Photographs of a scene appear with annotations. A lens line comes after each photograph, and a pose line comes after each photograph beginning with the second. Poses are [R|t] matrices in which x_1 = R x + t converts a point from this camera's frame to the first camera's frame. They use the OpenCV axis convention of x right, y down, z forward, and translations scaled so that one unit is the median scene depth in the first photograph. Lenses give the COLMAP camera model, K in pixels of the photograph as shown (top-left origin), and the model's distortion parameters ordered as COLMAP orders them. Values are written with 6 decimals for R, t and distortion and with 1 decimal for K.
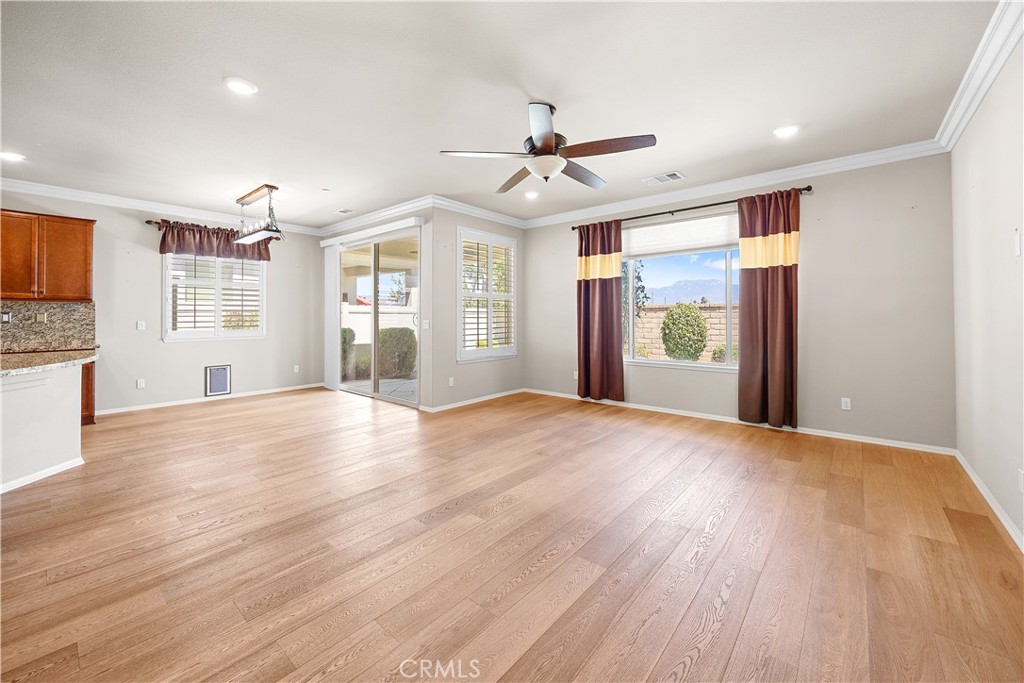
lens RADIAL K [[402.5, 0, 517.1], [0, 402.5, 312.4], [0, 0, 1]] dist [0.003820, -0.000262]
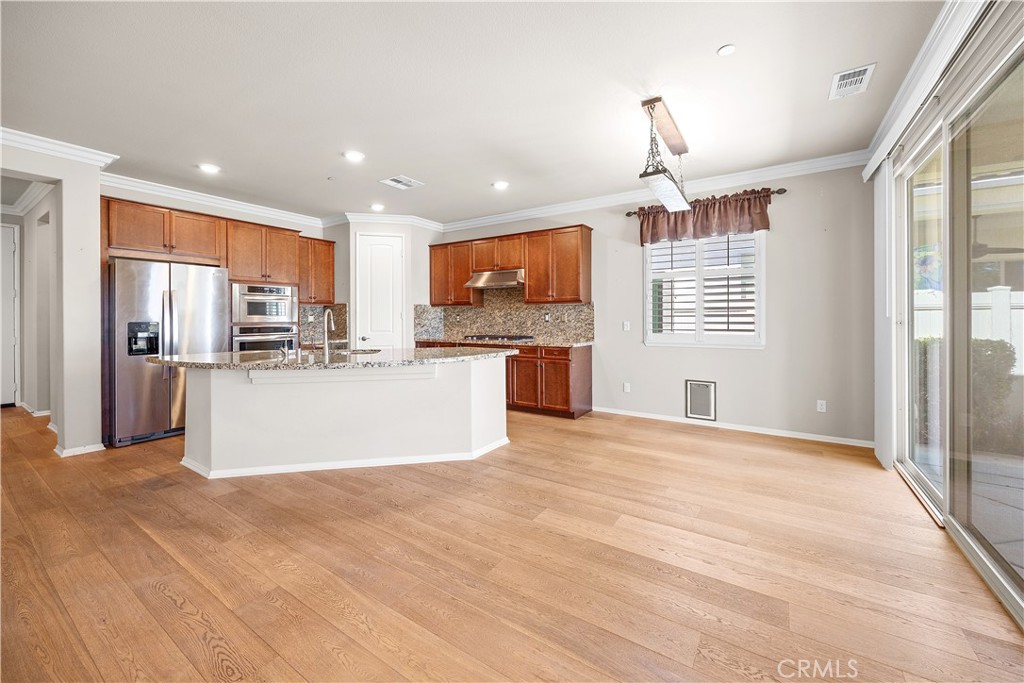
lens RADIAL K [[402.5, 0, 518.5], [0, 402.5, 317.1], [0, 0, 1]] dist [0.003820, -0.000262]
pose [[0.117654, -0.001201, -0.993054, -0.026421], [0.011429, 0.999935, 0.000145, 0.008382], [0.992989, -0.011367, 0.117660, 0.629352]]
